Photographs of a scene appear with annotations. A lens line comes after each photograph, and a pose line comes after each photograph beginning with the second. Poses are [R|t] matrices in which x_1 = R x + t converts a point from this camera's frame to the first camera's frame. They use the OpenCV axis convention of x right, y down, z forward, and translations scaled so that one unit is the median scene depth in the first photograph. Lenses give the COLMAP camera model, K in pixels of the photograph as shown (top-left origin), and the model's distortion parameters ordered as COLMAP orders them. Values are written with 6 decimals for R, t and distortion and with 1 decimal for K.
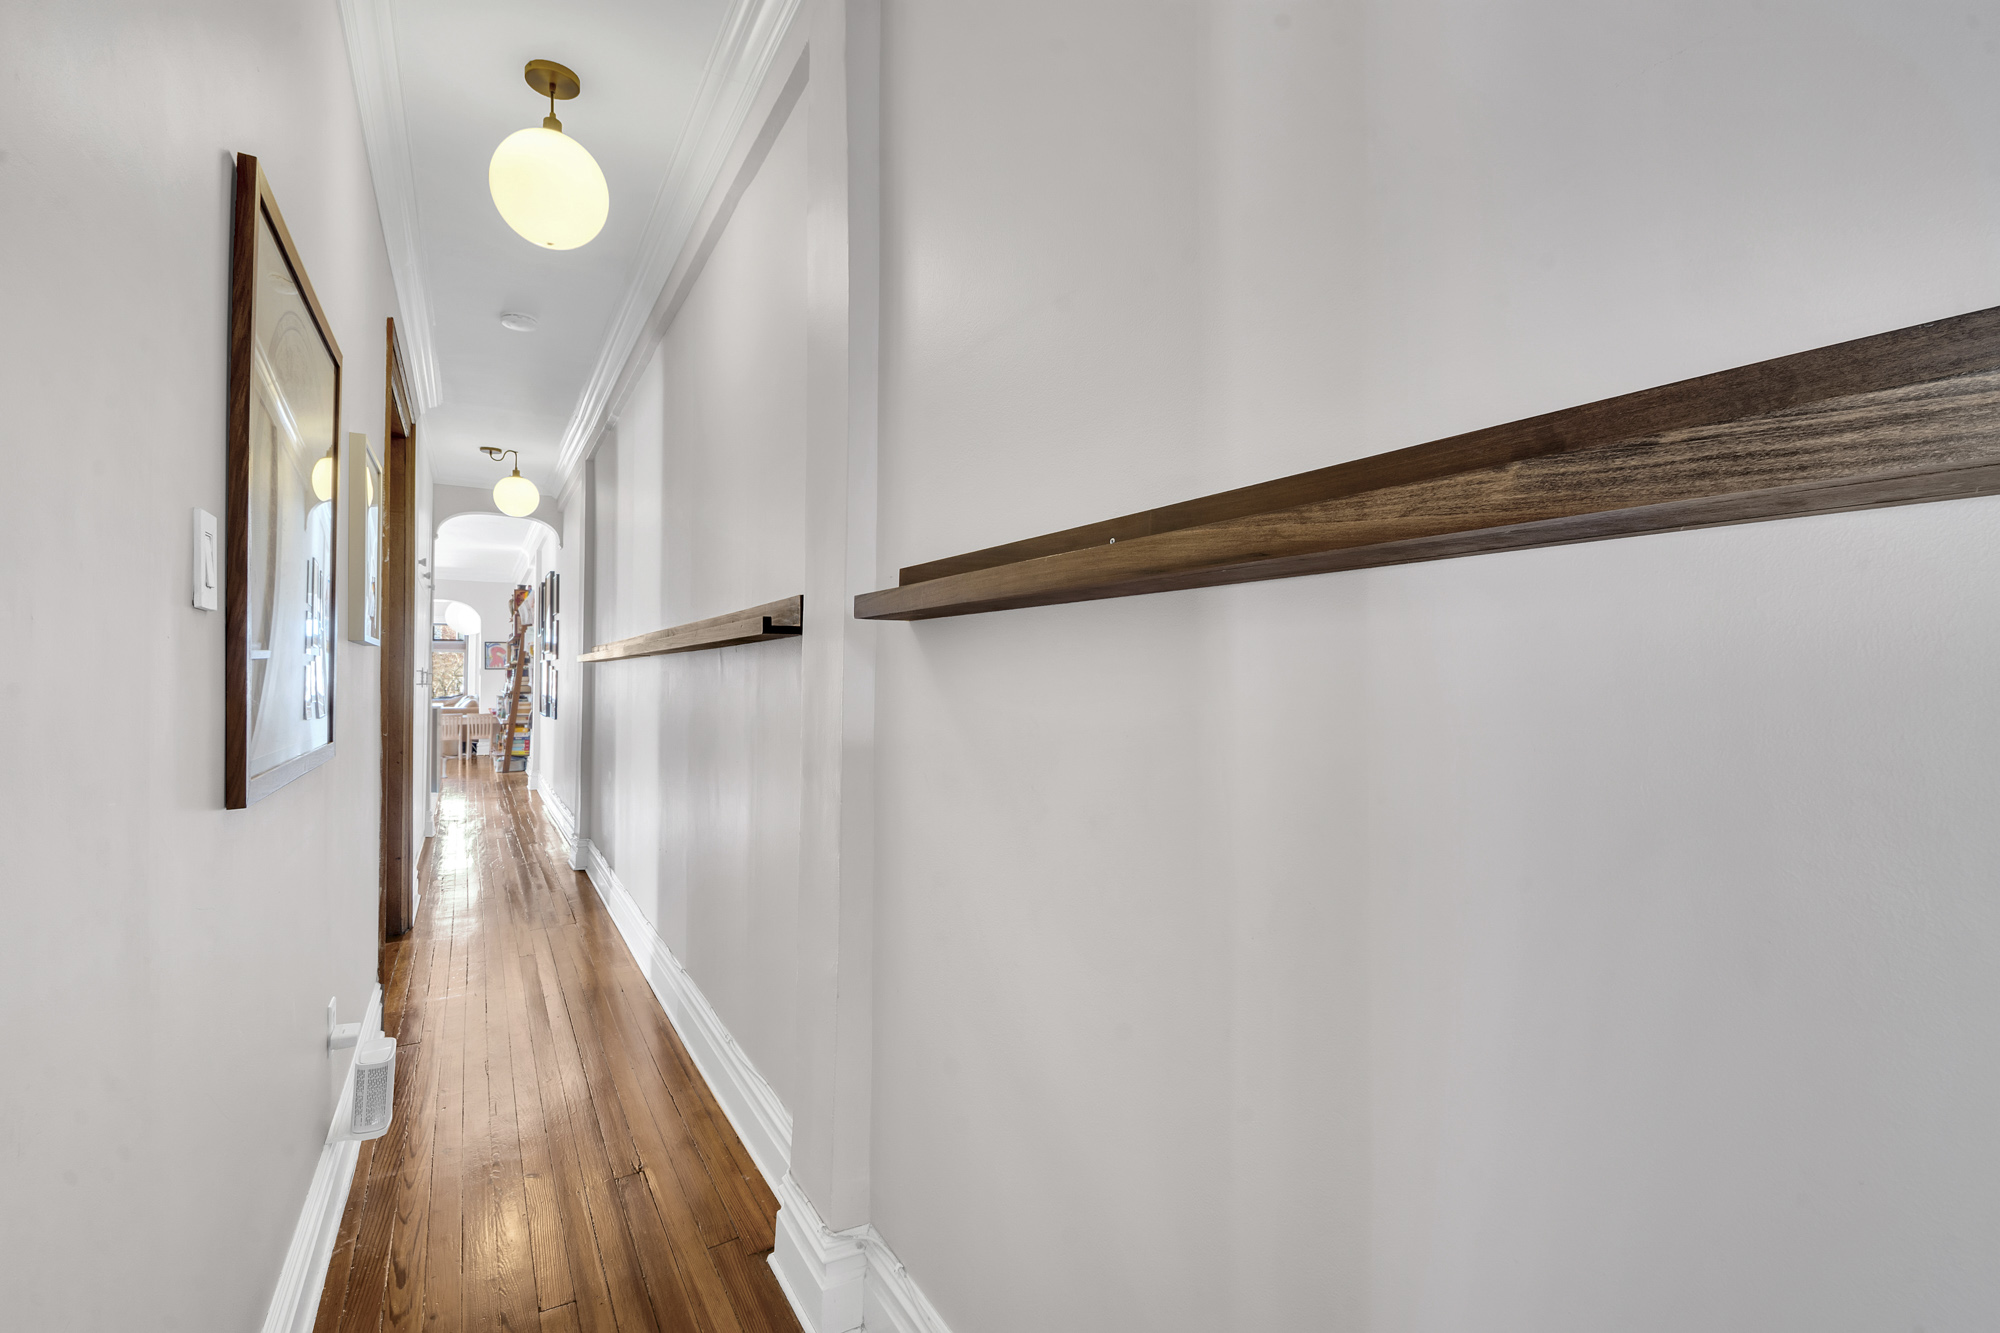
lens RADIAL K [[861.7, 0, 1000.0], [0, 861.7, 666.5], [0, 0, 1]] dist [-0.000674, -0.000245]
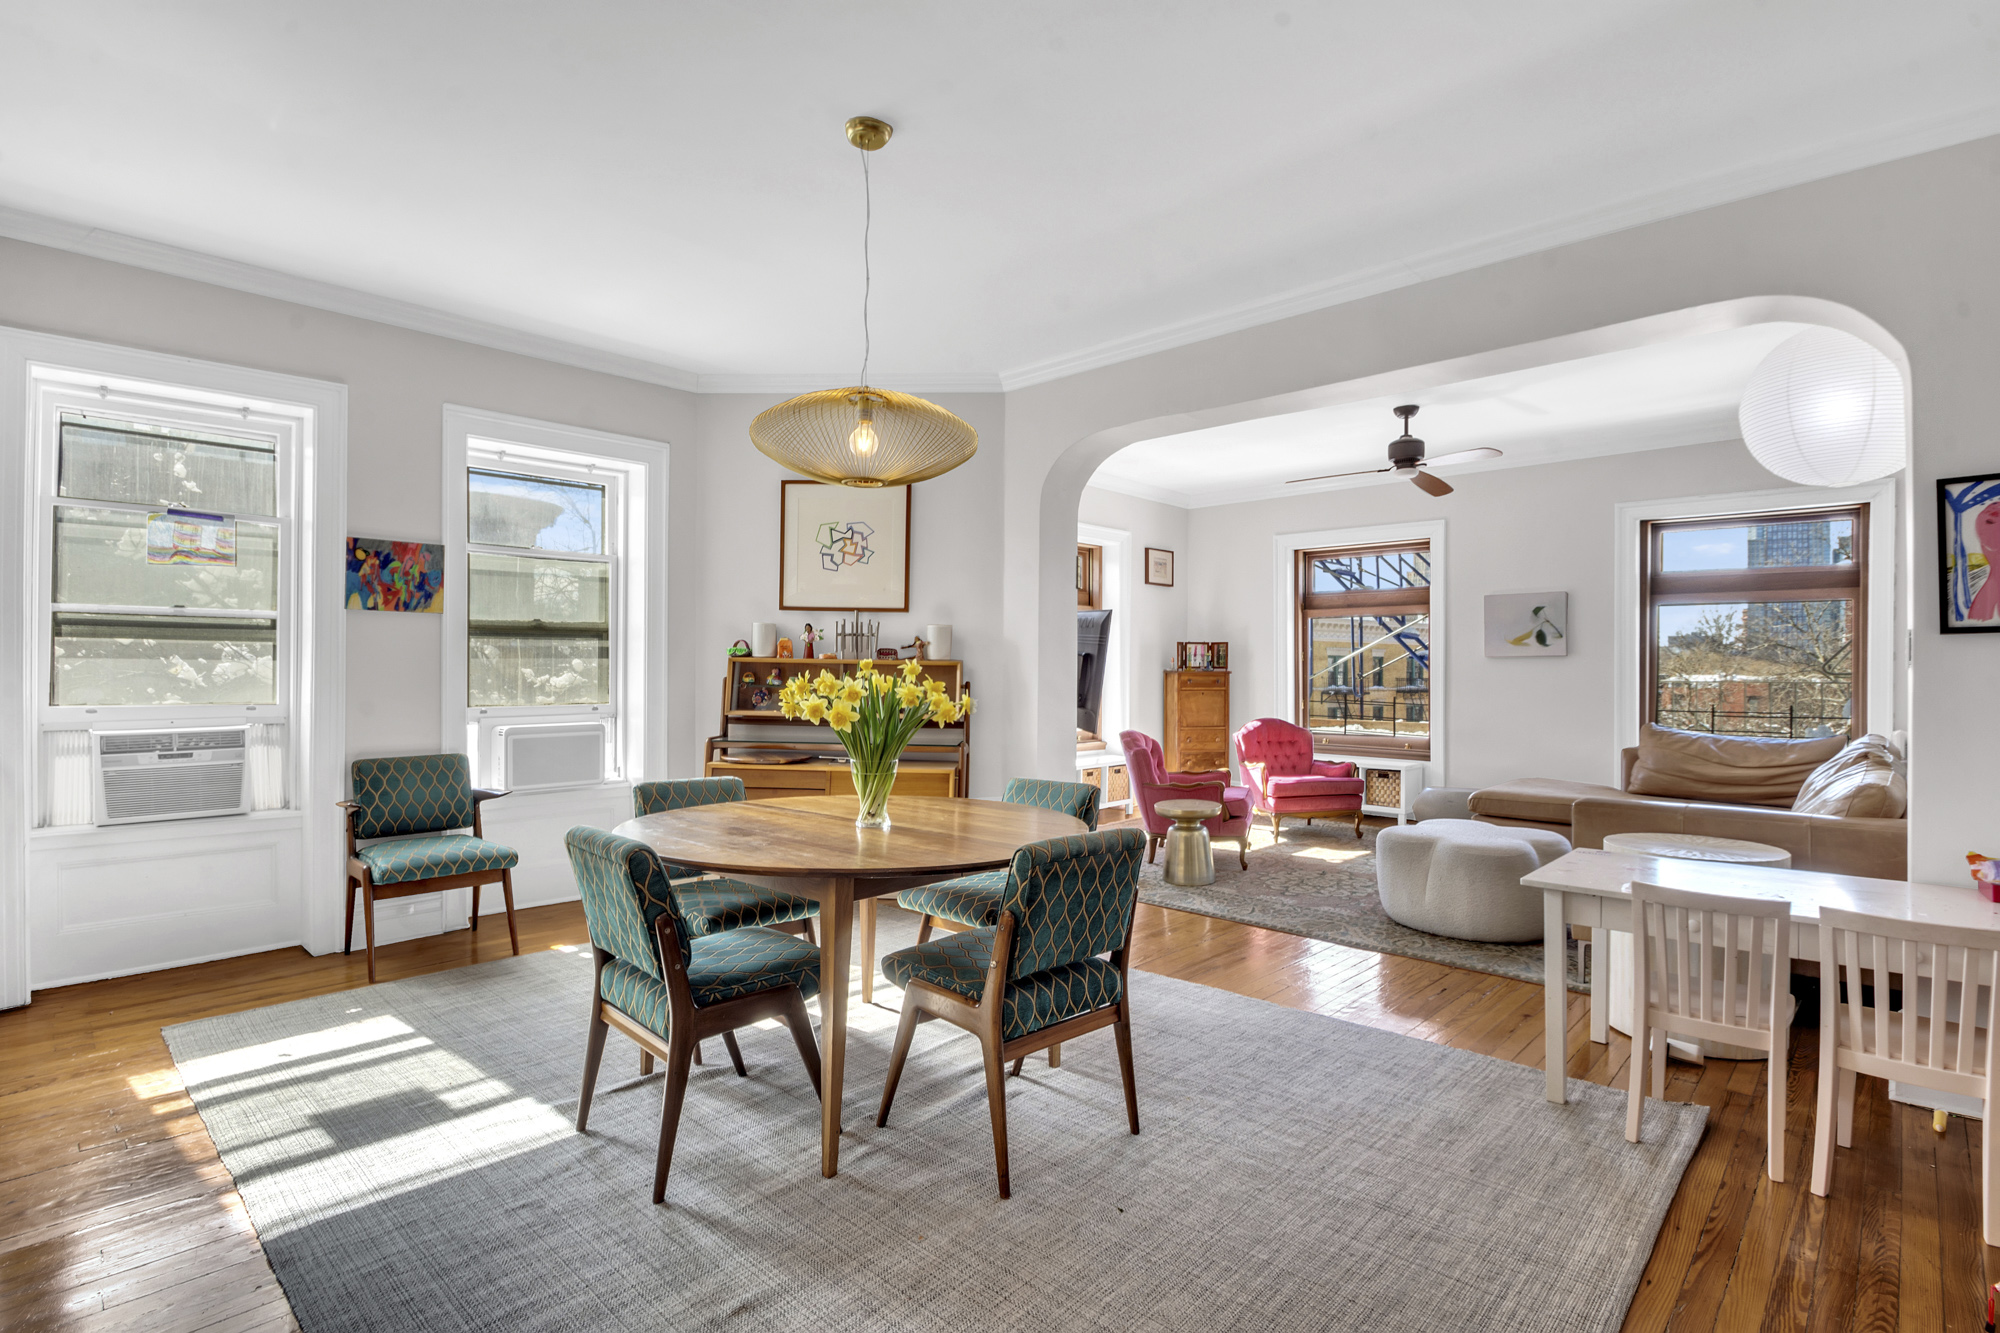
lens RADIAL K [[934.5, 0, 1000.0], [0, 934.5, 666.5], [0, 0, 1]] dist [-0.012165, -0.000829]
pose [[0.238527, -0.003435, -0.971130, -0.482407], [0.006269, 0.999978, -0.001997, 0.009384], [0.971116, -0.005612, 0.238543, 0.802452]]
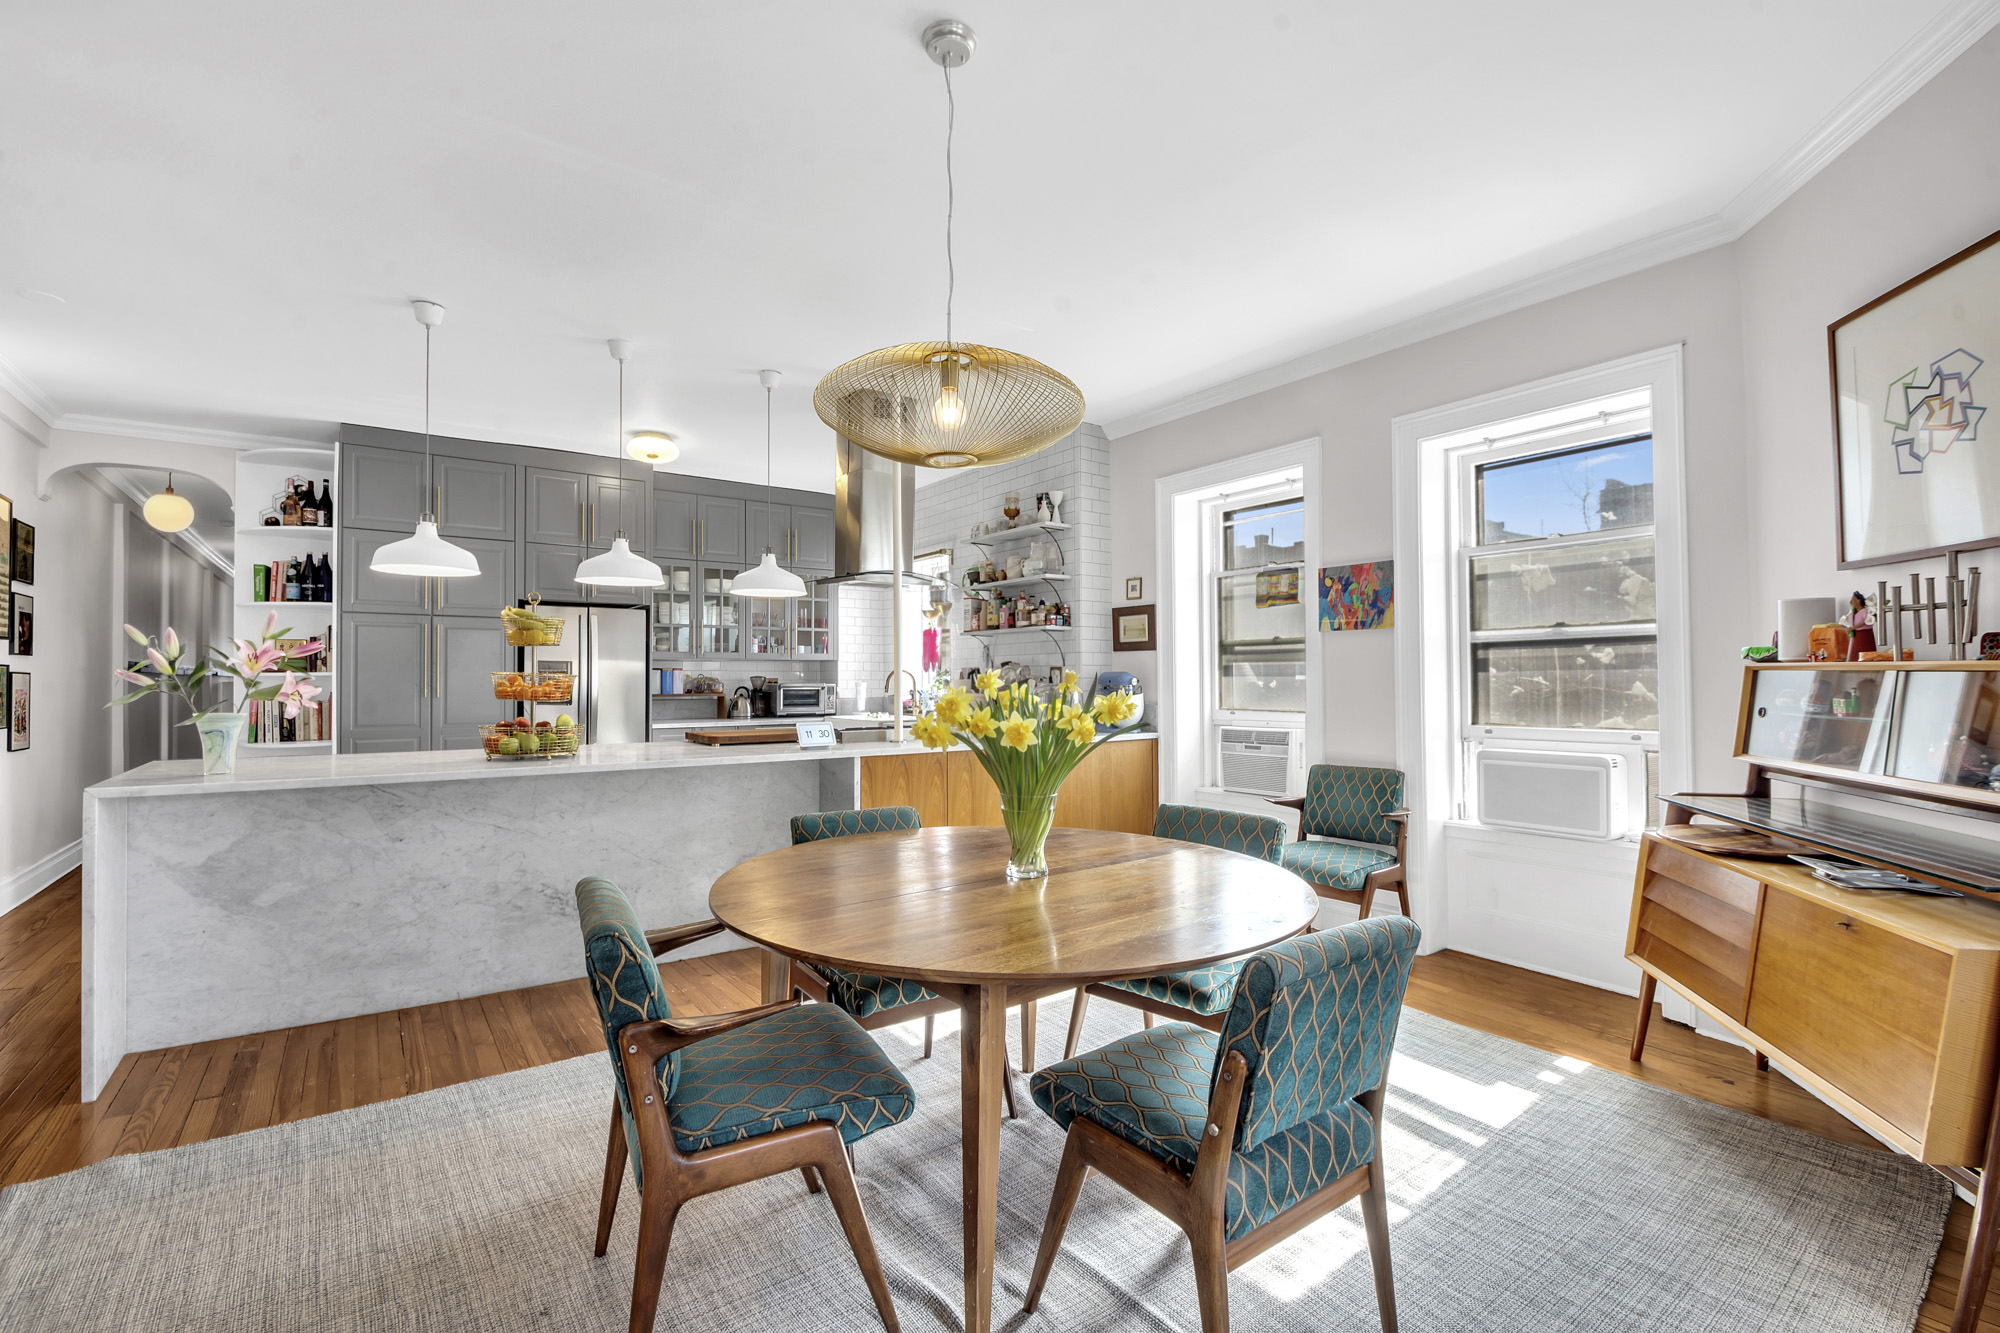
lens RADIAL K [[861.7, 0, 1000.0], [0, 861.7, 666.5], [0, 0, 1]] dist [-0.000674, -0.000245]
pose [[-0.996000, -0.001546, -0.089343, -0.689456], [0.001044, 0.999581, -0.028935, 0.011000], [0.089350, -0.028913, -0.995581, 0.985424]]
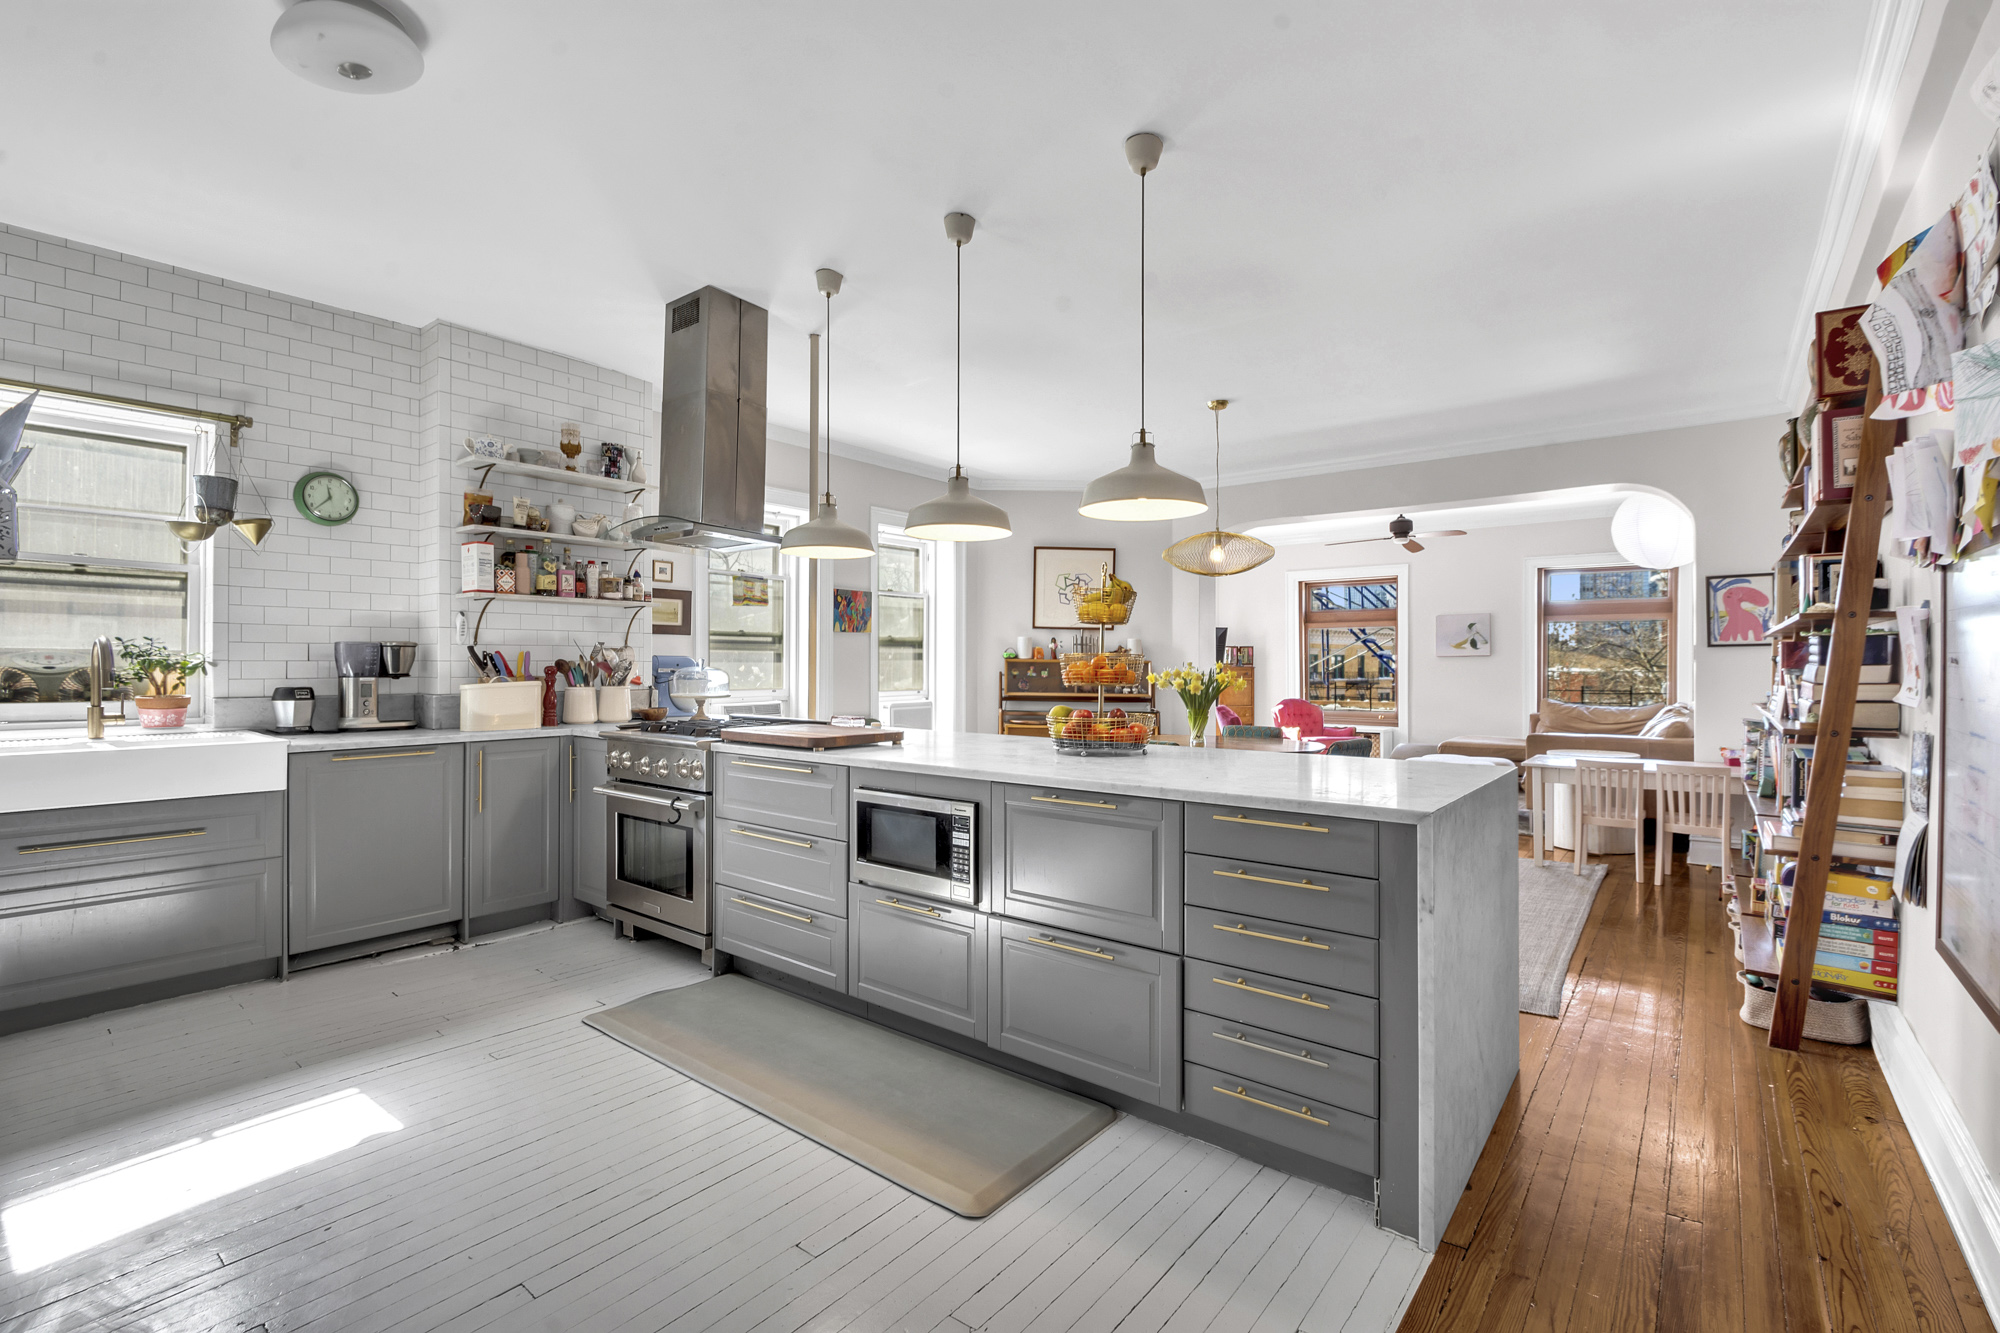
lens RADIAL K [[861.7, 0, 1000.0], [0, 861.7, 666.5], [0, 0, 1]] dist [-0.000674, -0.000245]
pose [[0.322036, -0.000937, -0.946727, -0.344610], [0.010243, 0.999944, 0.002494, 0.007541], [0.946672, -0.010501, 0.322027, 0.592132]]
